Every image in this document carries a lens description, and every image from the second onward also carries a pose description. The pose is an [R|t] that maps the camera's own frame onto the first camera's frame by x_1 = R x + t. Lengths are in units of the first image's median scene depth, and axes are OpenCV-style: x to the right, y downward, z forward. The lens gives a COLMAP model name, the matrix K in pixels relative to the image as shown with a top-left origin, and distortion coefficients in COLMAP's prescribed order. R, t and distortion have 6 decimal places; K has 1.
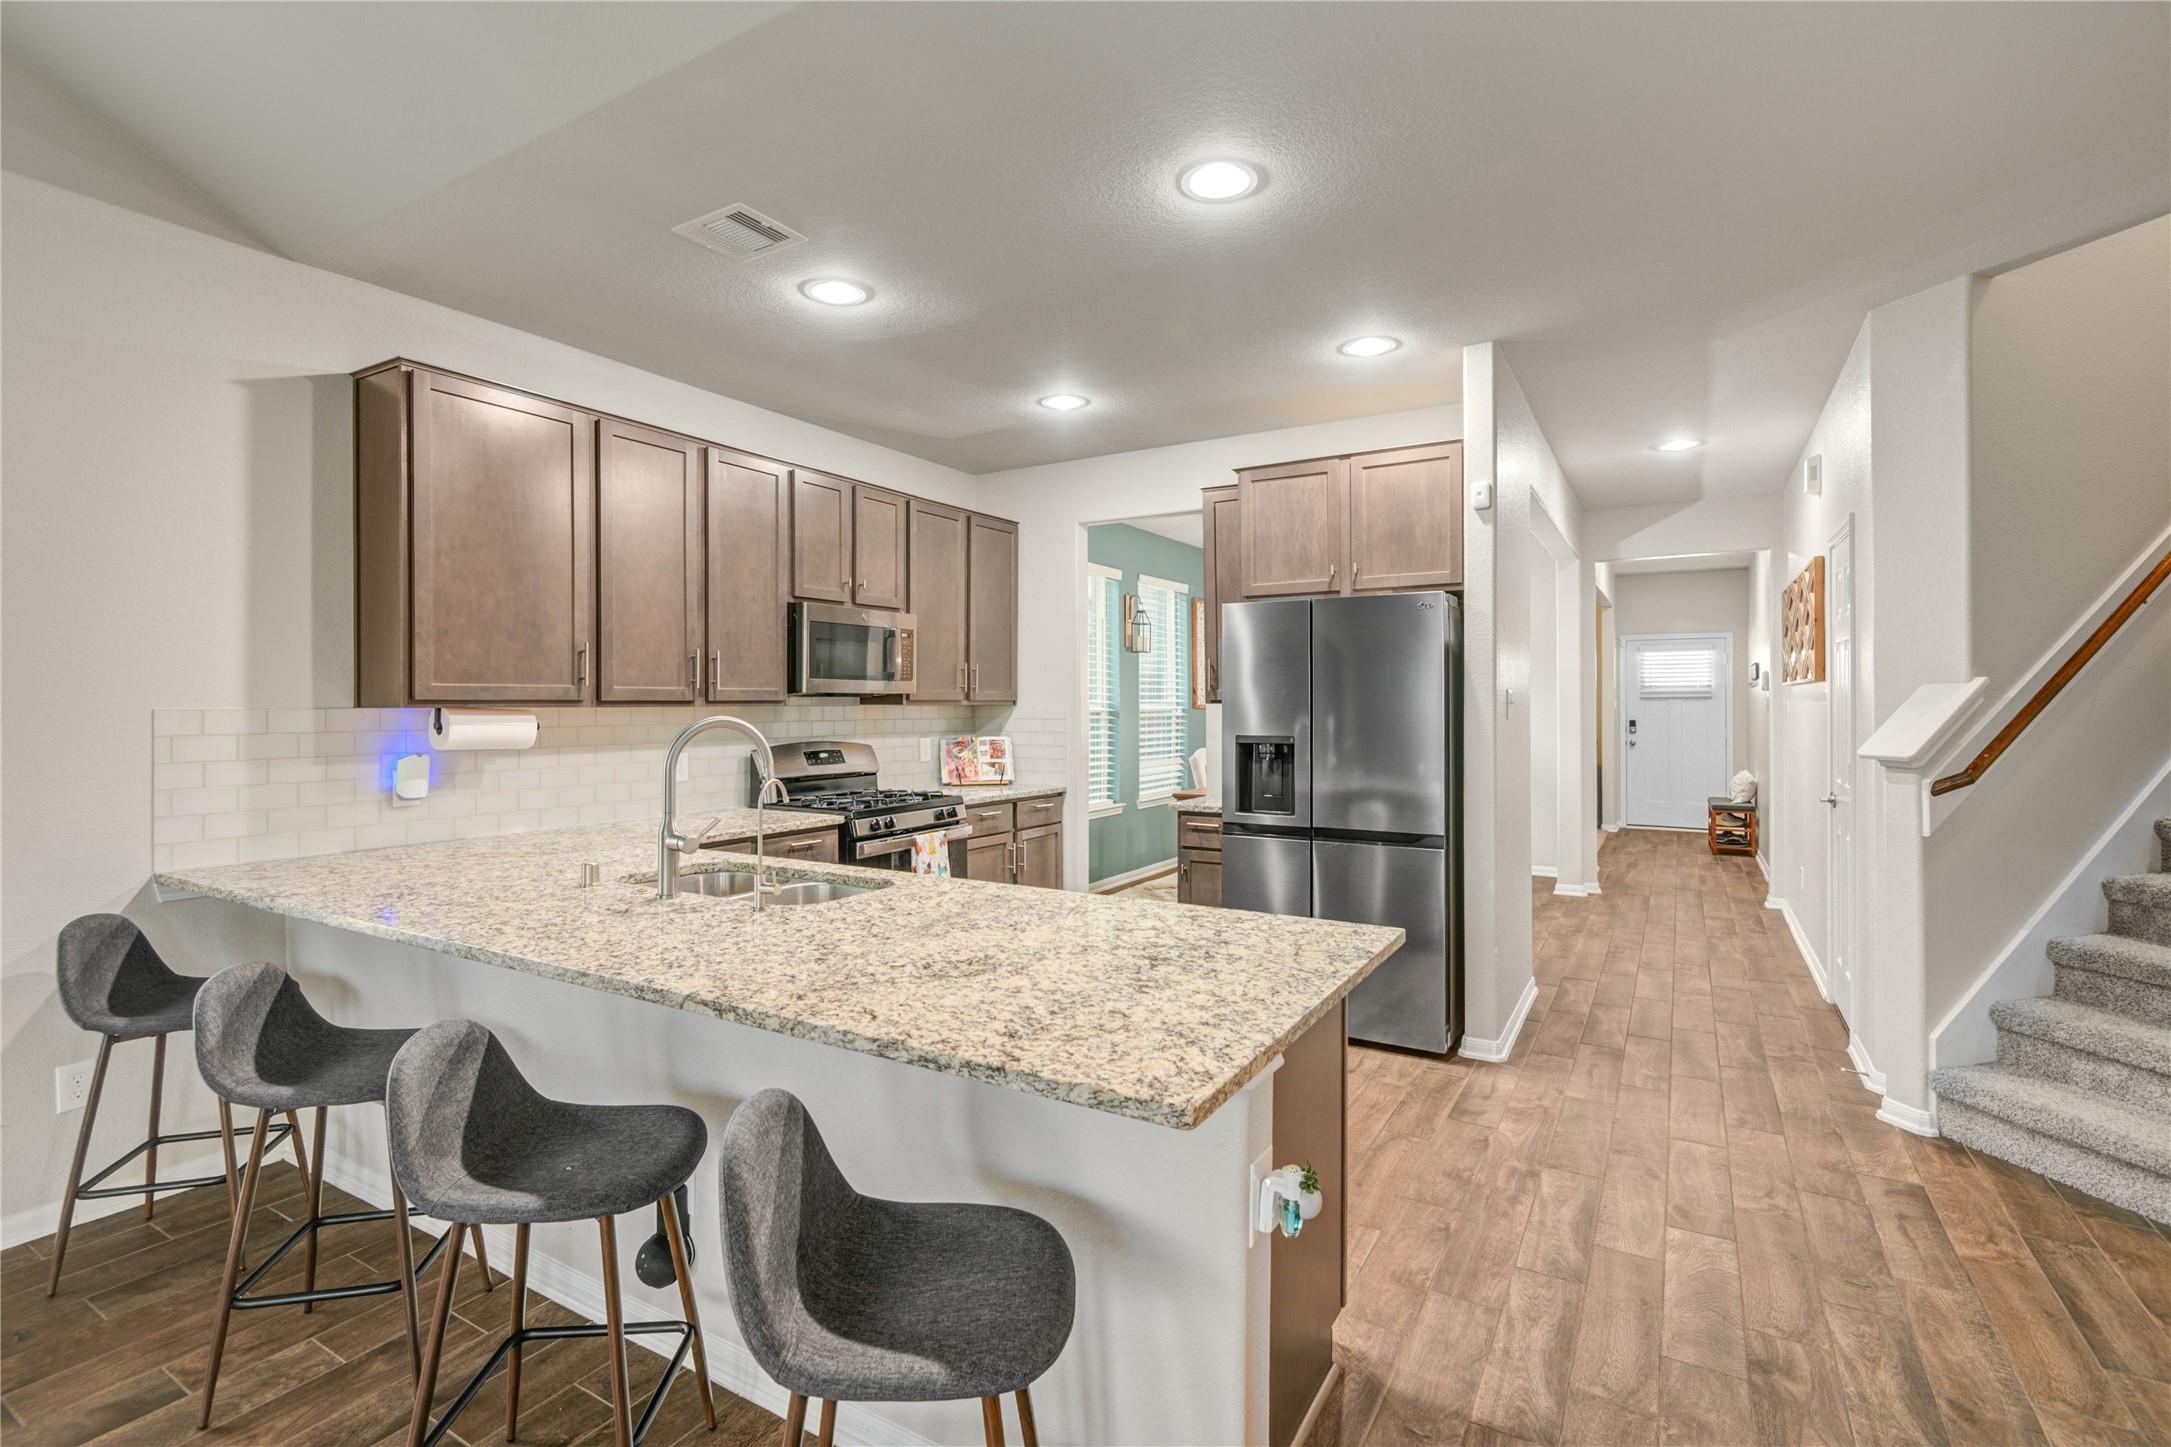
lens RADIAL K [[990.7, 0, 1087.1], [0, 990.7, 705.2], [0, 0, 1]] dist [-0.001371, -0.001217]
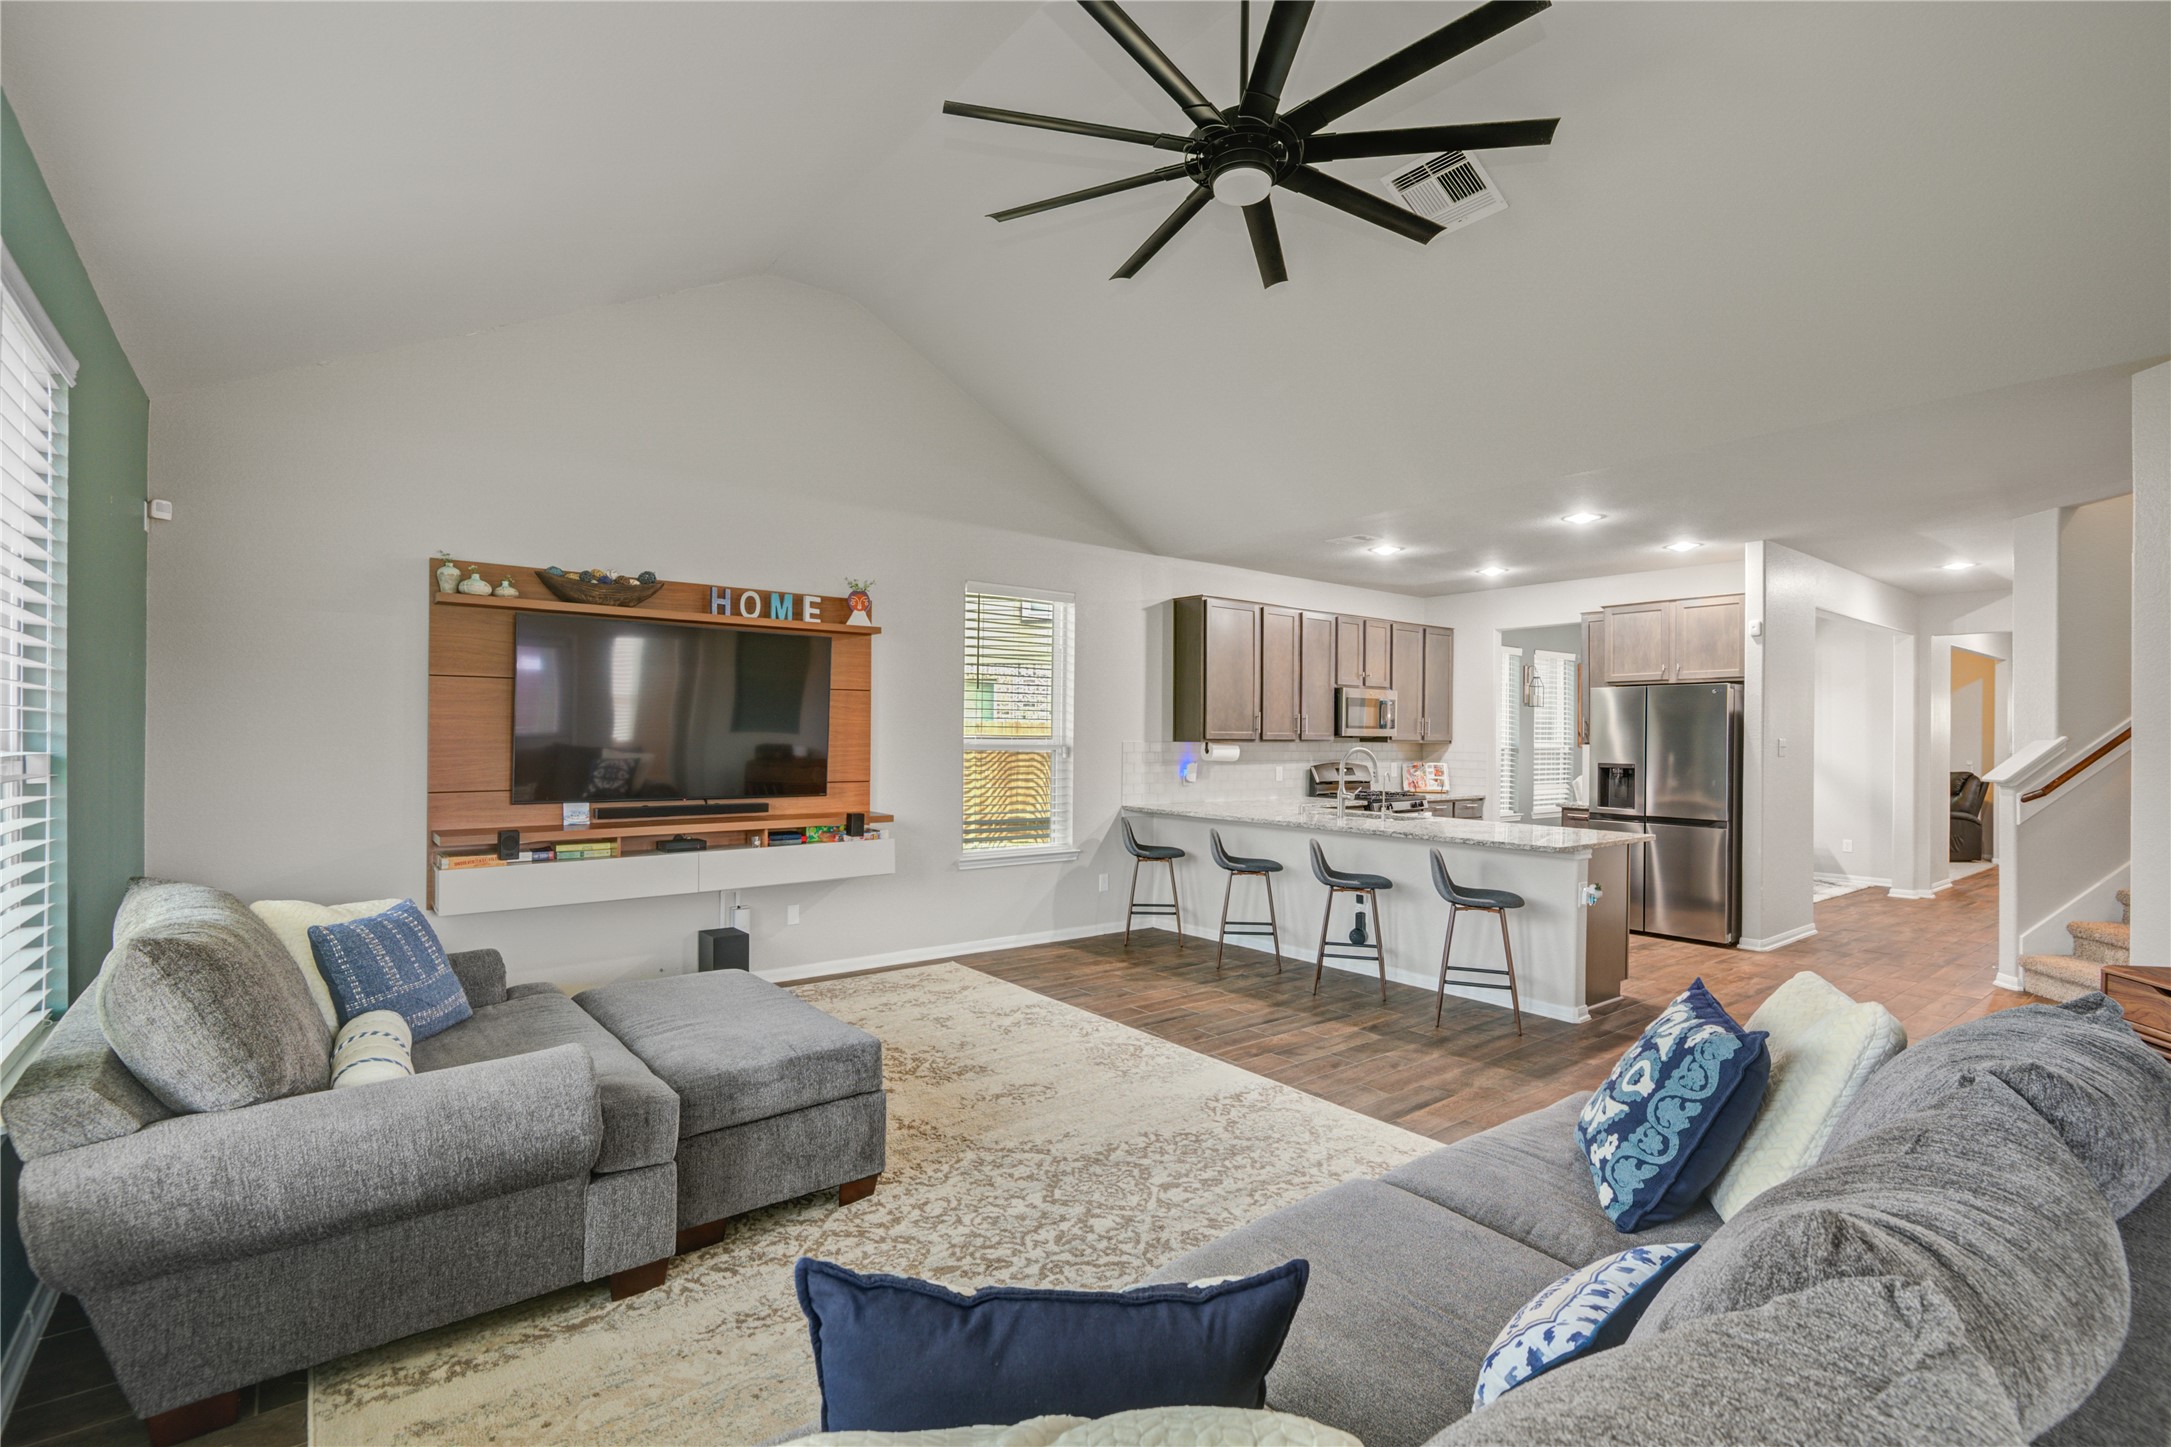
lens RADIAL K [[990.7, 0, 1082.4], [0, 990.7, 734.8], [0, 0, 1]] dist [-0.001371, -0.001217]
pose [[0.933039, 0.010435, -0.359624, -0.068116], [-0.011577, 0.999932, -0.001023, -0.006786], [0.359589, 0.005118, 0.933097, -0.906587]]
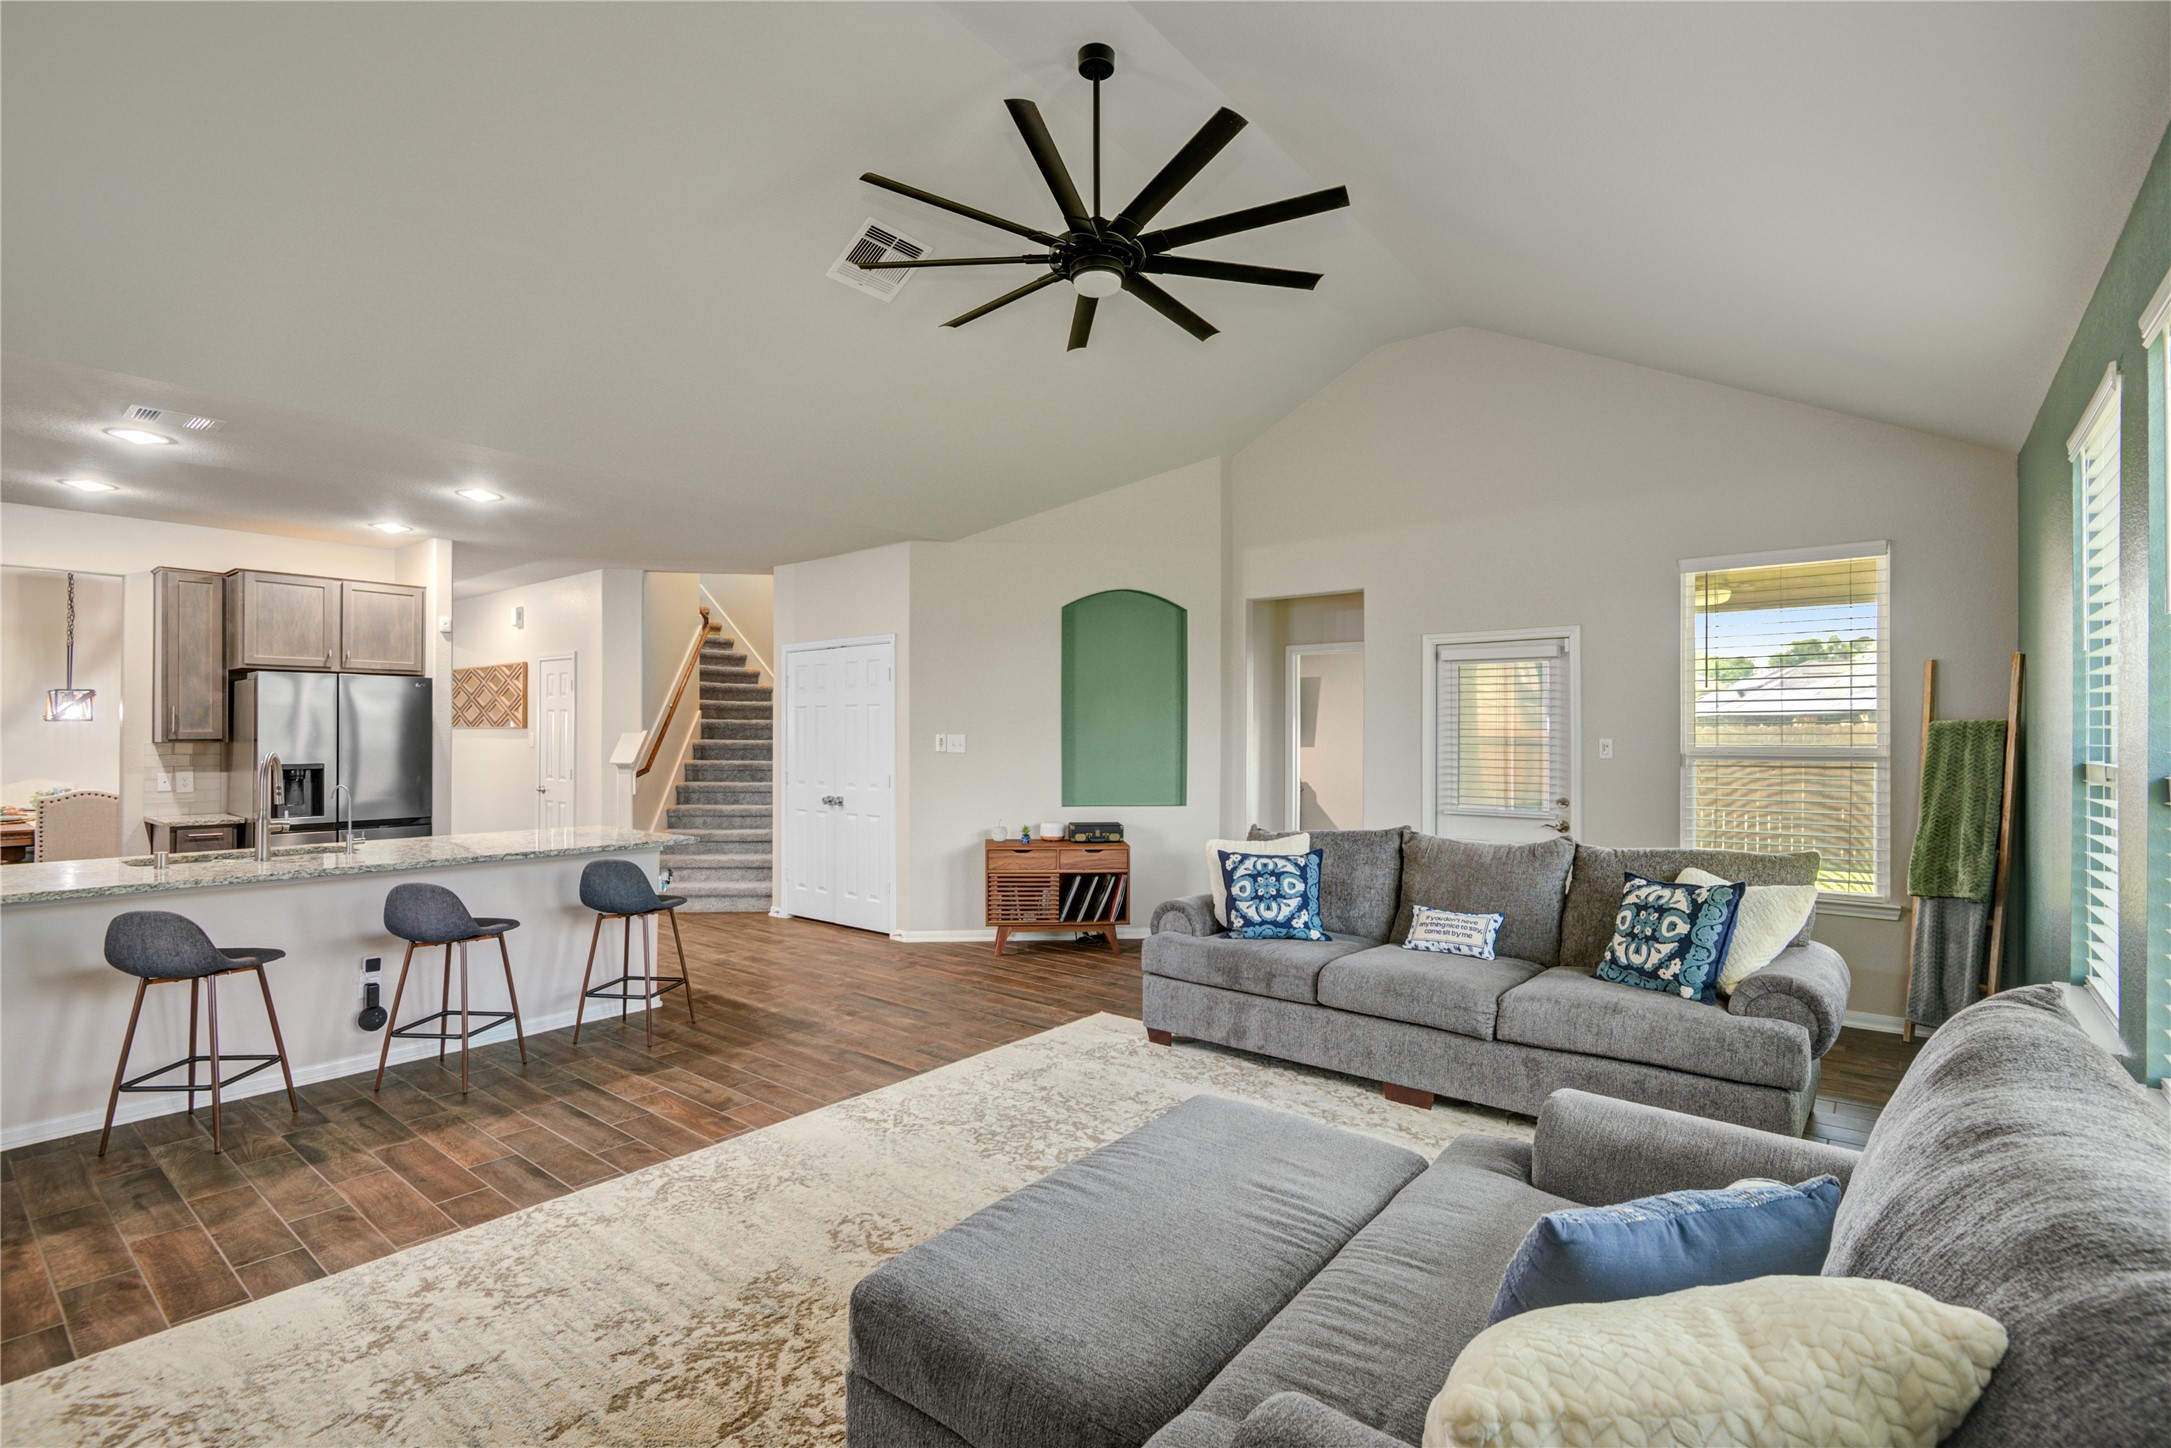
lens RADIAL K [[990.7, 0, 1086.3], [0, 990.7, 727.7], [0, 0, 1]] dist [-0.001371, -0.001217]
pose [[0.149673, 0.007079, 0.988710, -1.023444], [0.000674, 0.999973, -0.007262, -0.010919], [-0.988735, 0.001753, 0.149664, -0.349250]]
